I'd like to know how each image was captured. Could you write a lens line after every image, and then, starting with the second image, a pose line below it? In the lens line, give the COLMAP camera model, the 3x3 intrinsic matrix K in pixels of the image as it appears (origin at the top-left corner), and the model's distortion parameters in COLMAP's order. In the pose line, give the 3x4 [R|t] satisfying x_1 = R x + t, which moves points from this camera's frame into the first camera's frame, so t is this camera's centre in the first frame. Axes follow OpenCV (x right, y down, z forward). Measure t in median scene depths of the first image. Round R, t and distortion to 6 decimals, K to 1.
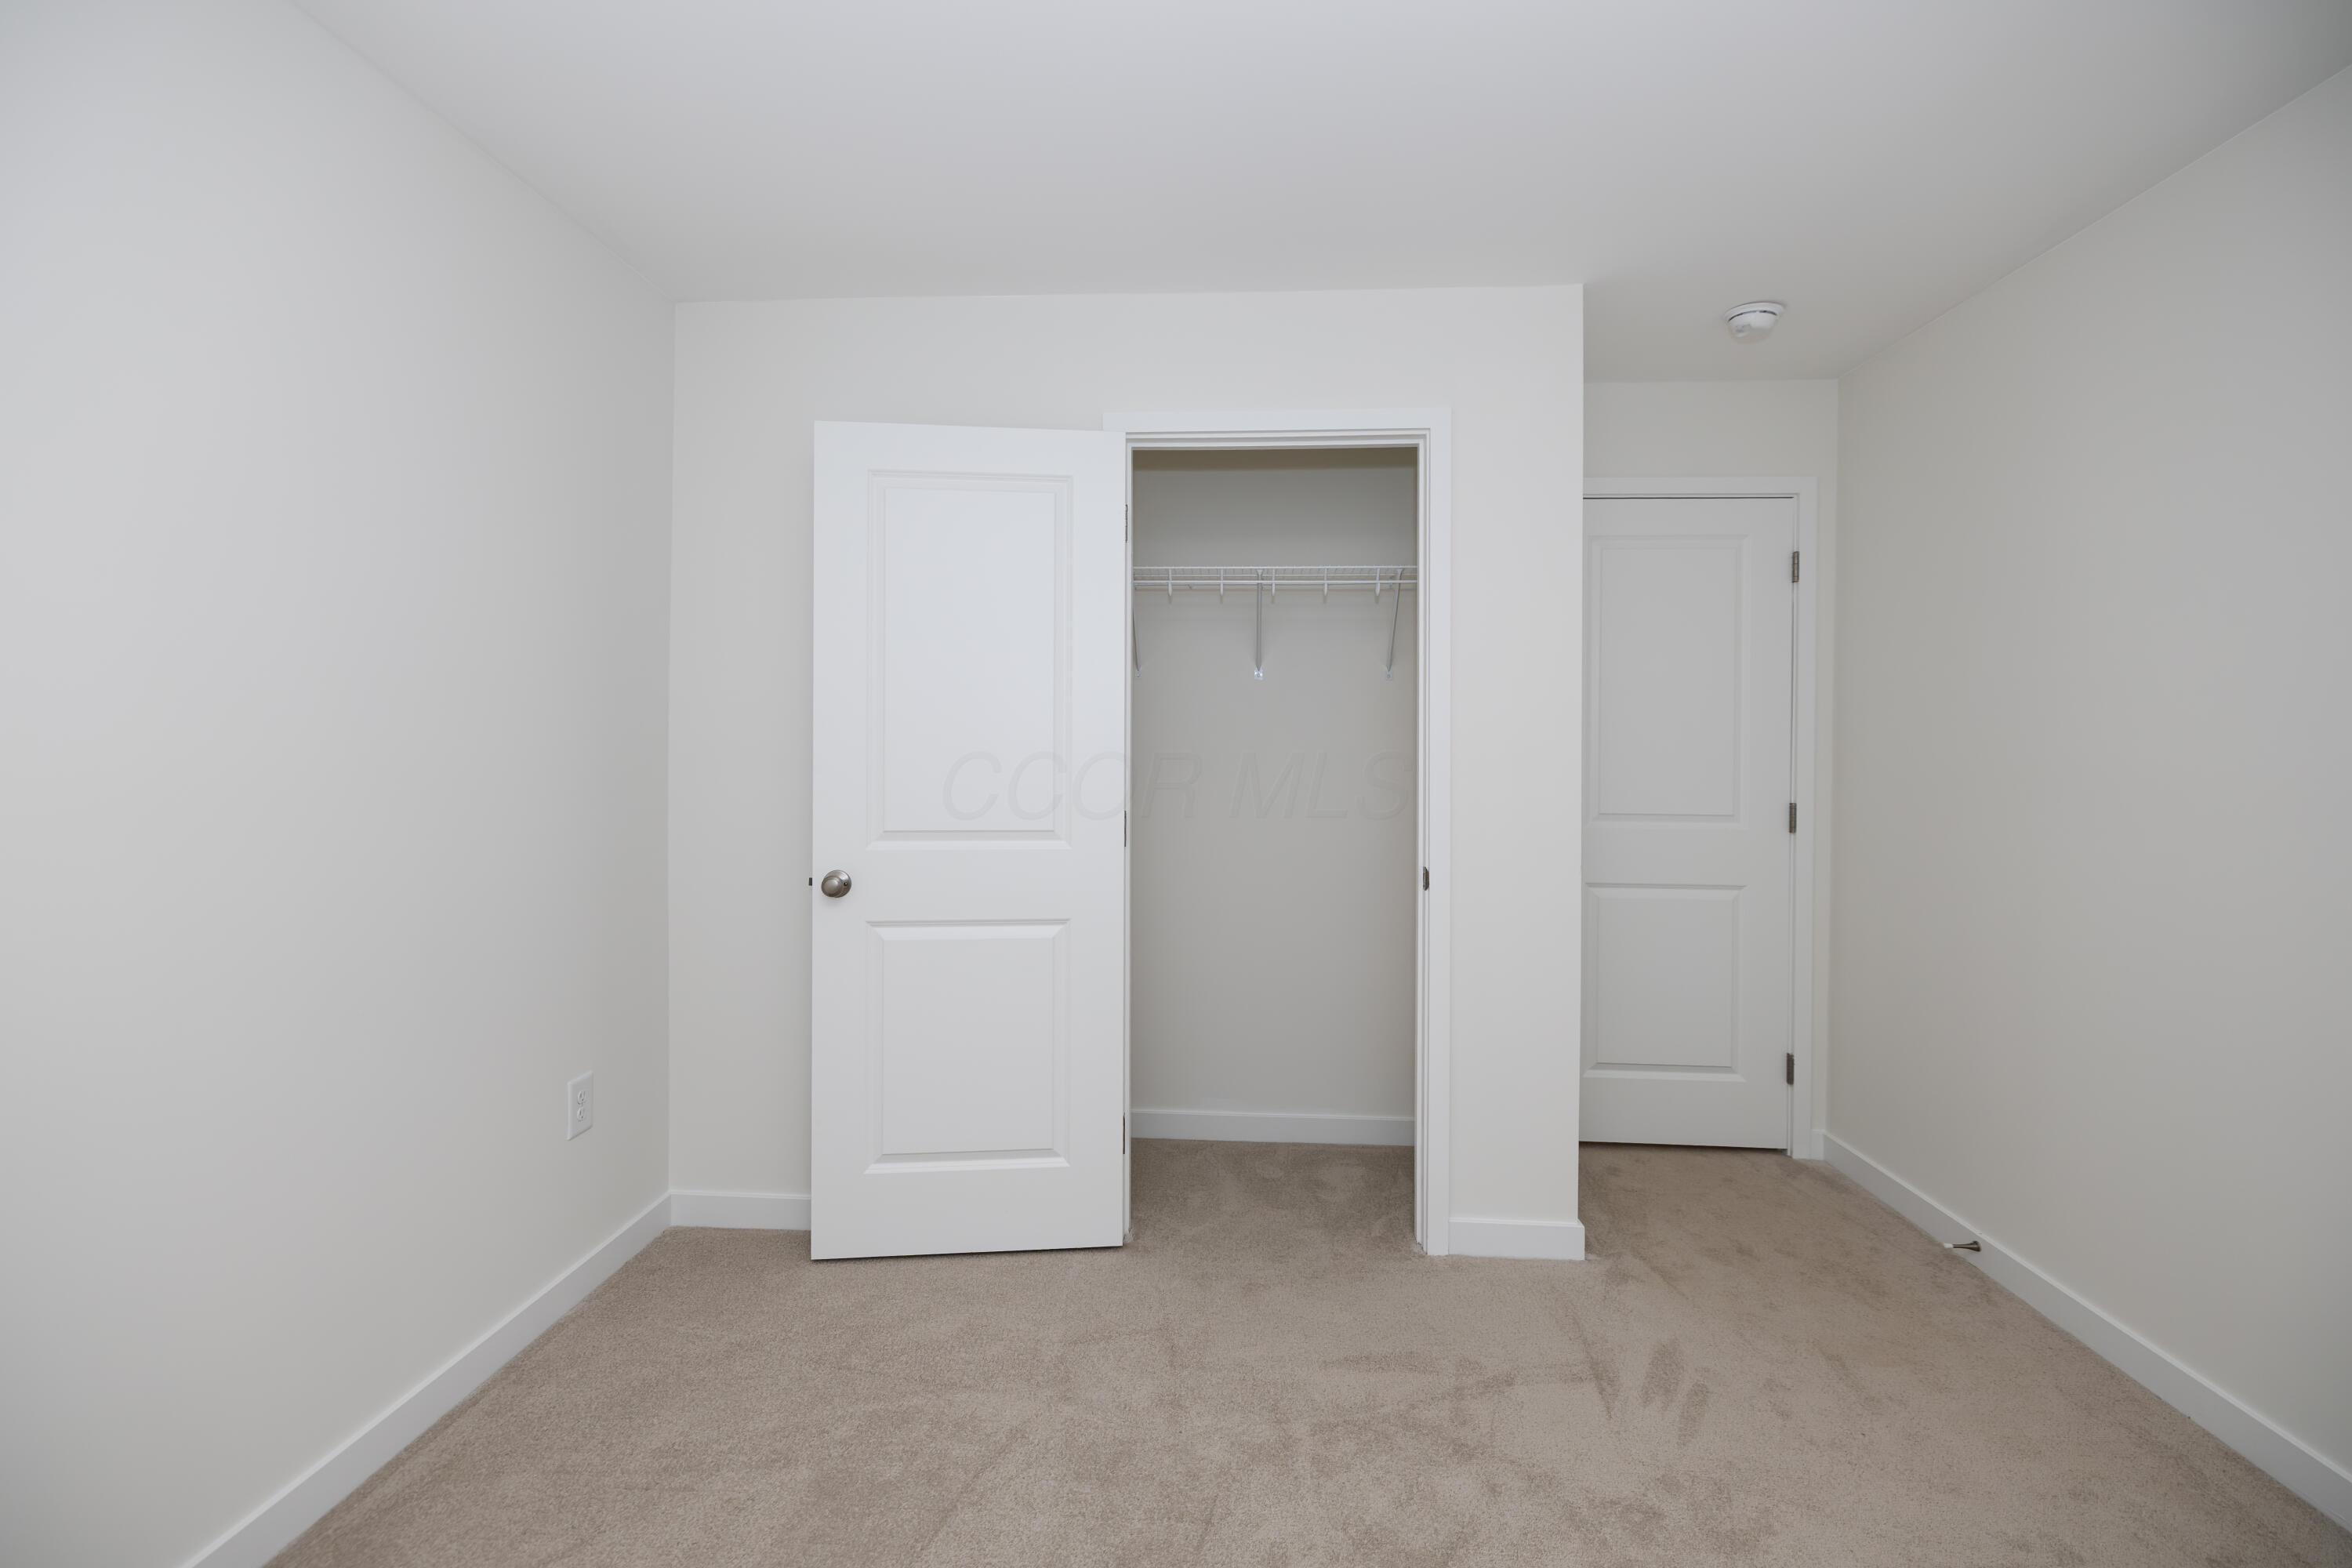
lens RADIAL K [[1030.2, 0, 1181.0], [0, 1030.2, 745.7], [0, 0, 1]] dist [0.001259, 0.000093]
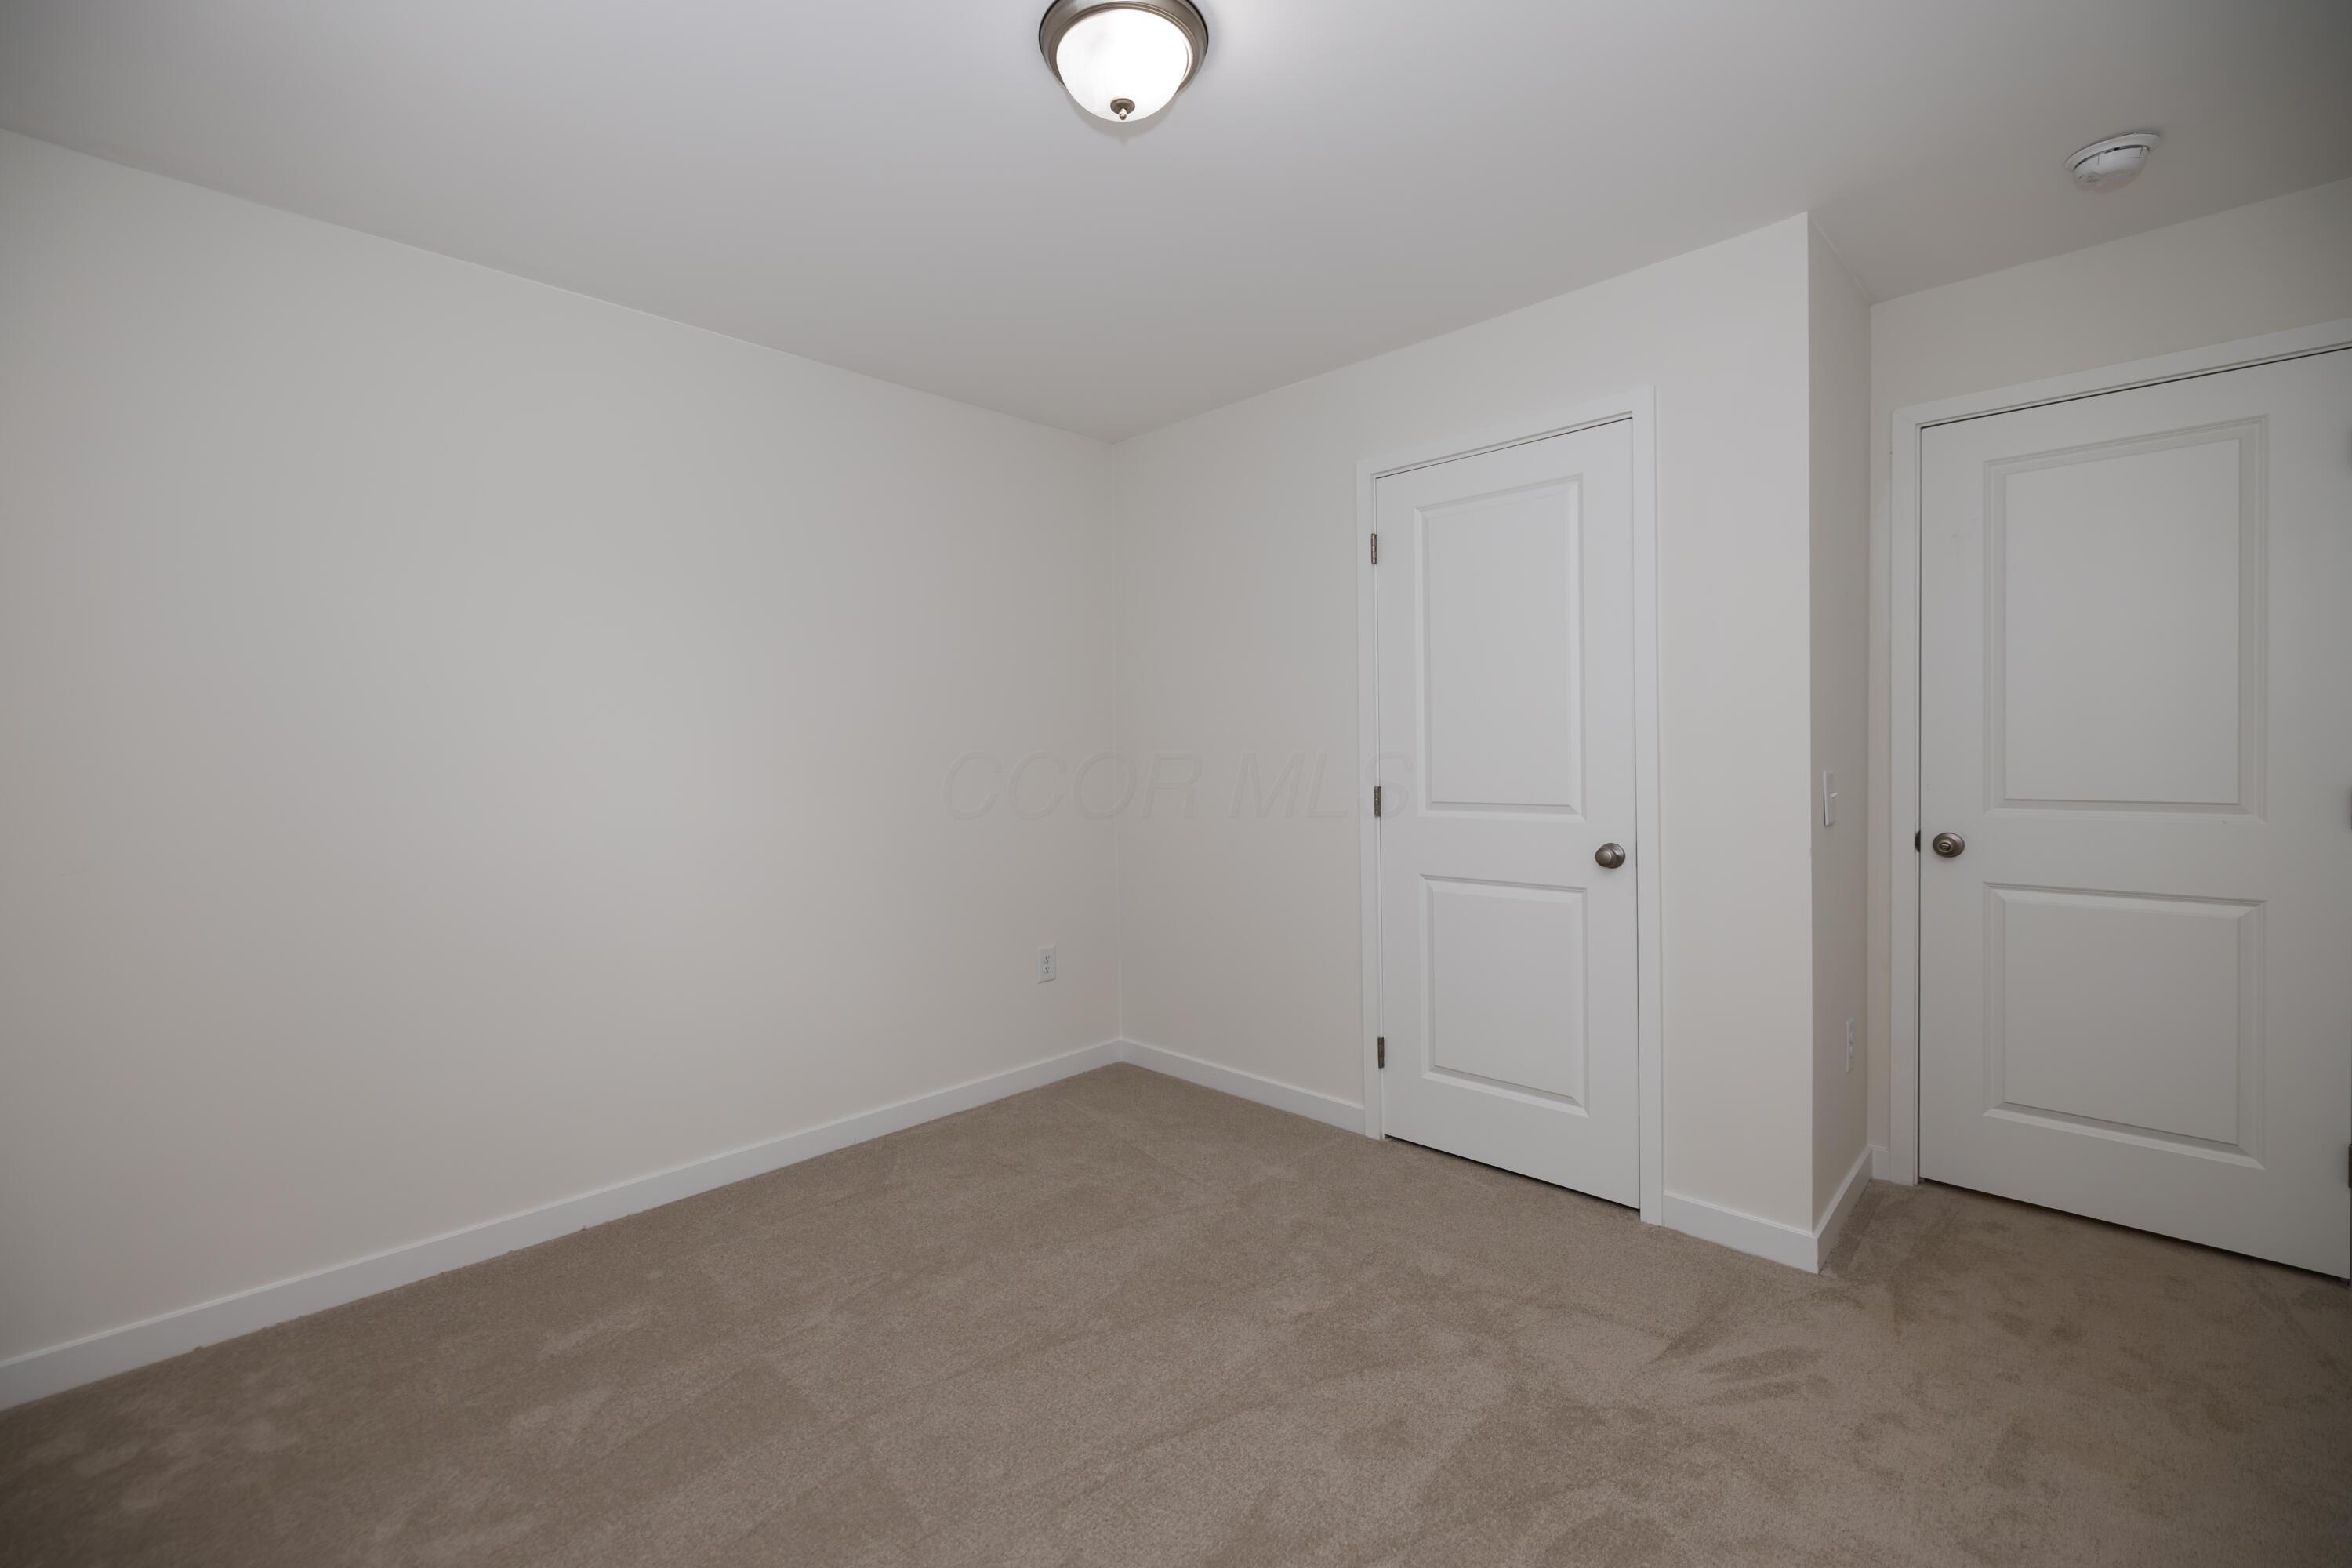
lens RADIAL K [[998.8, 0, 1167.5], [0, 998.8, 770.4], [0, 0, 1]] dist [-0.000384, -0.000784]
pose [[0.750683, -0.007561, -0.660619, 0.552186], [0.016244, 0.999843, 0.007015, 0.032491], [0.660463, -0.015997, 0.750688, -0.048431]]
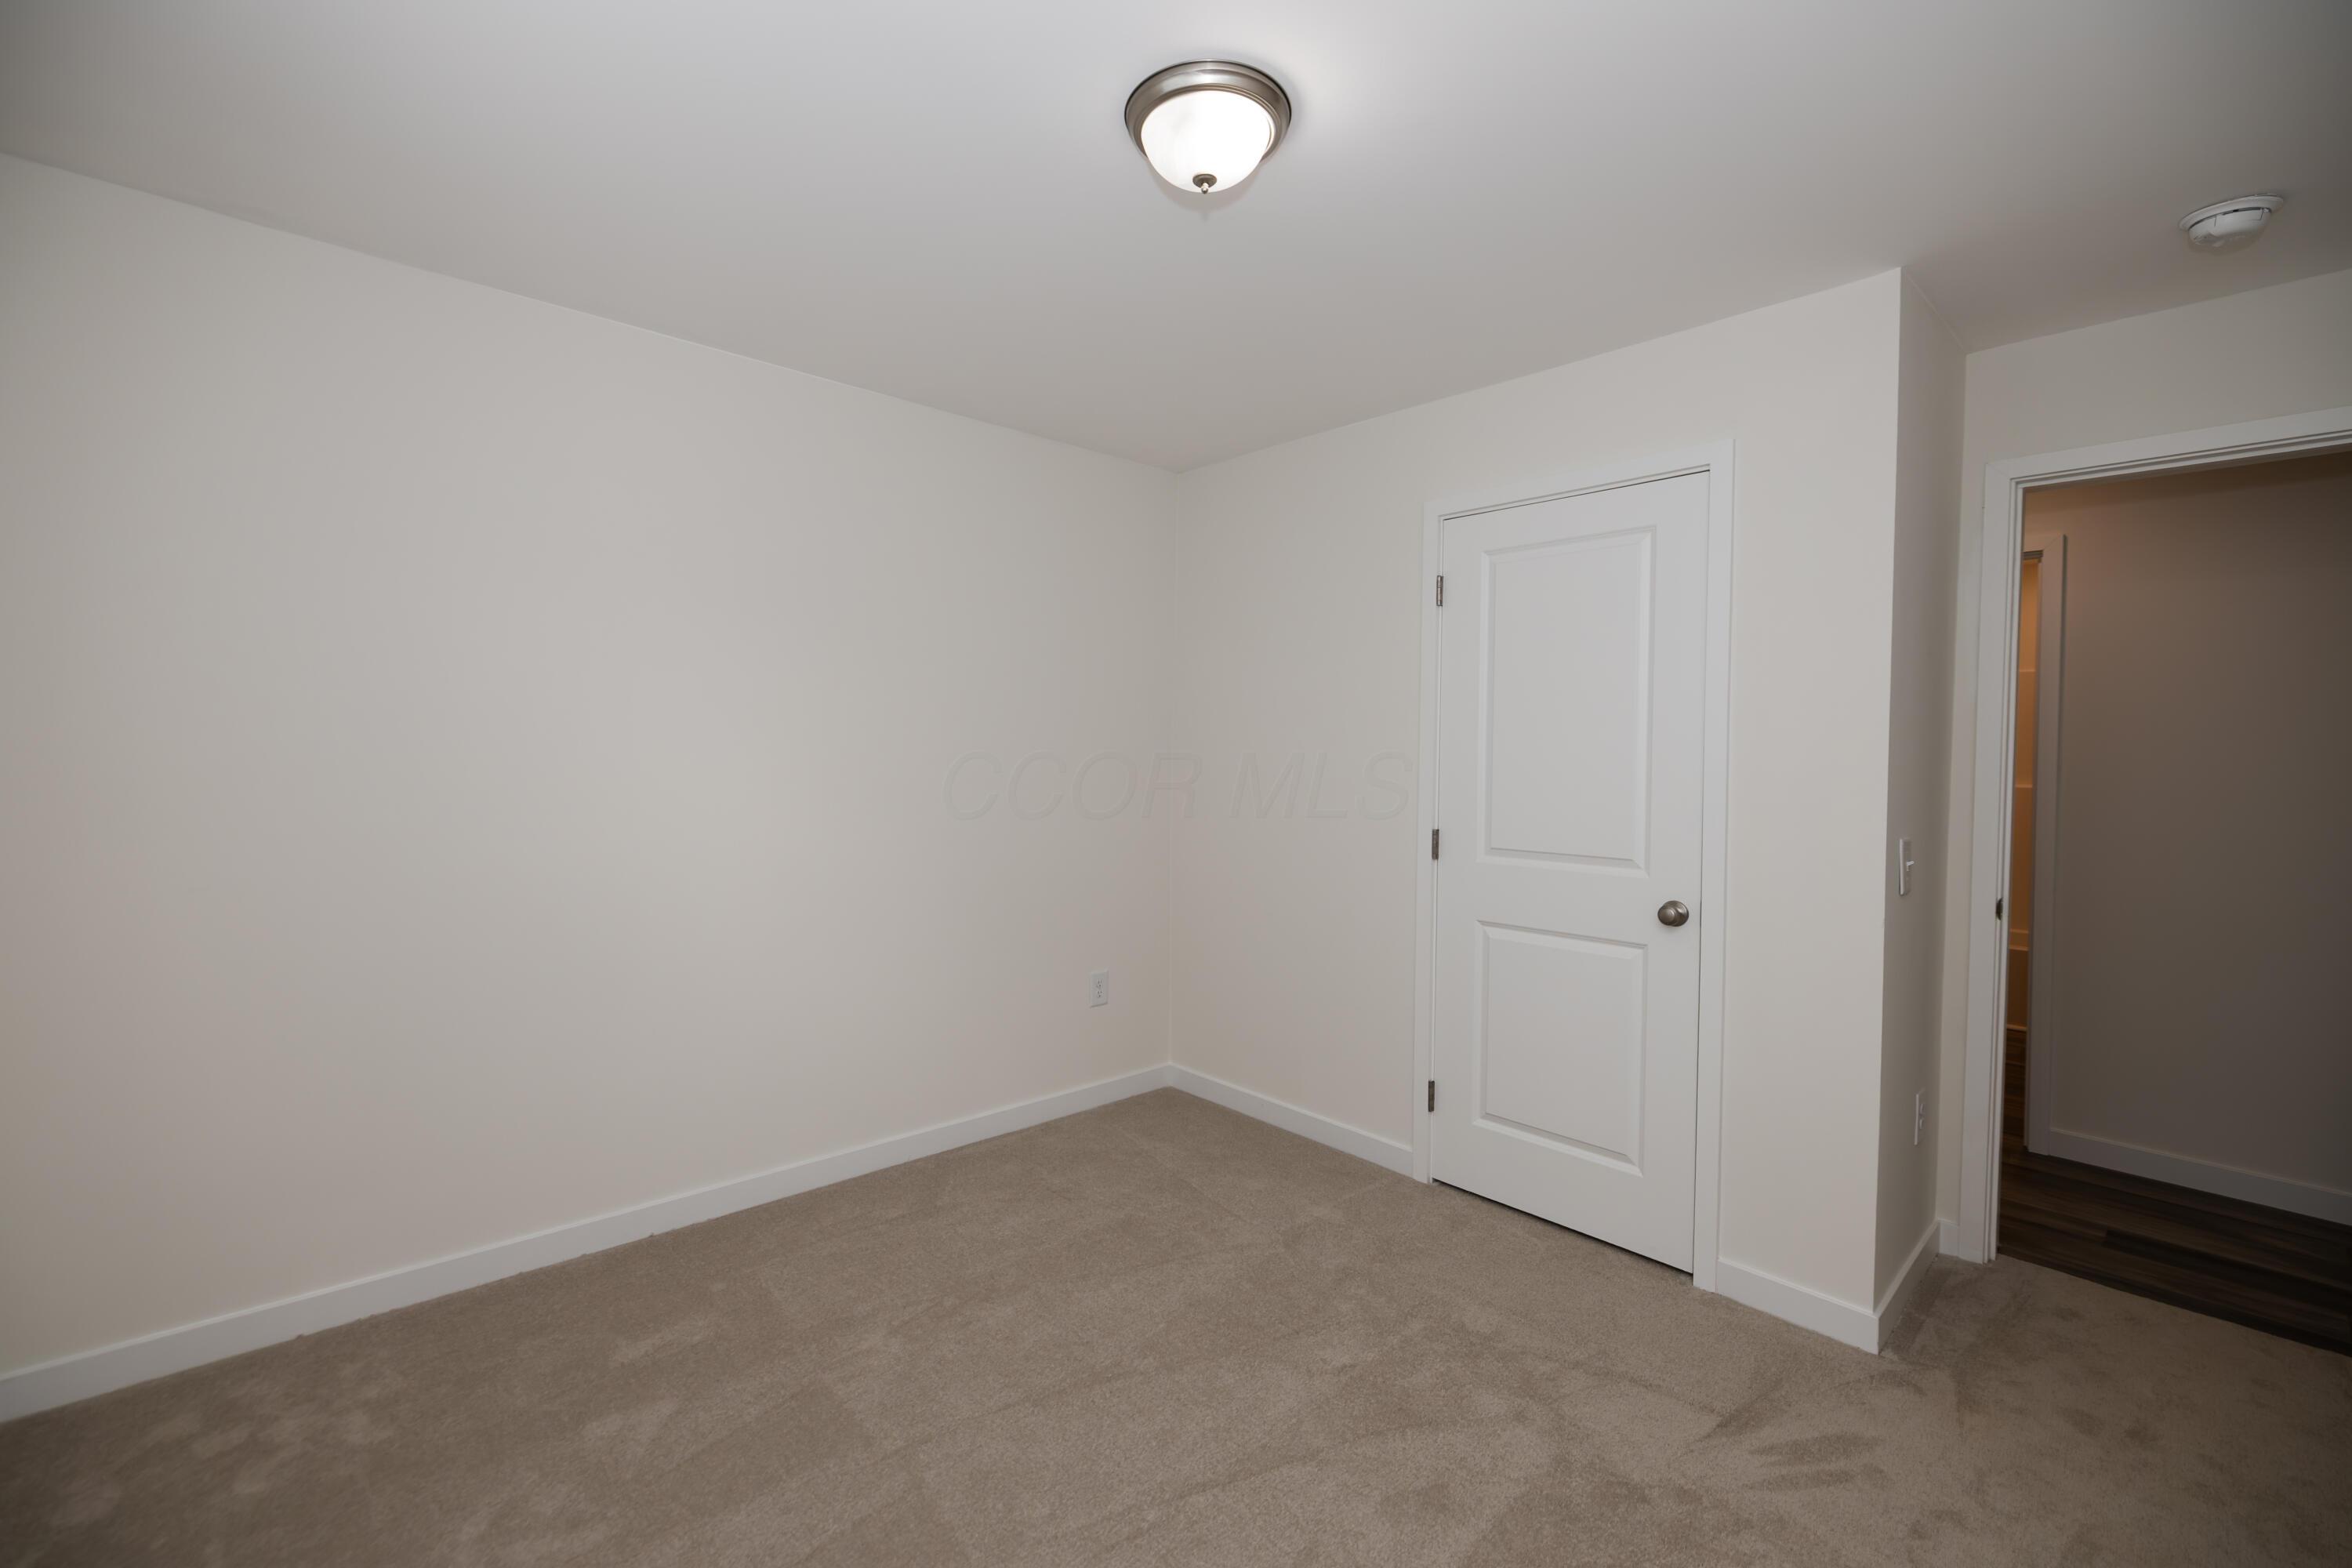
lens RADIAL K [[1003.2, 0, 1166.2], [0, 1003.2, 771.4], [0, 0, 1]] dist [0.000613, -0.001108]
pose [[0.714424, 0.015082, -0.699550, 0.557033], [-0.012916, 0.999882, 0.008366, -0.011144], [0.699593, 0.003059, 0.714535, -0.065203]]
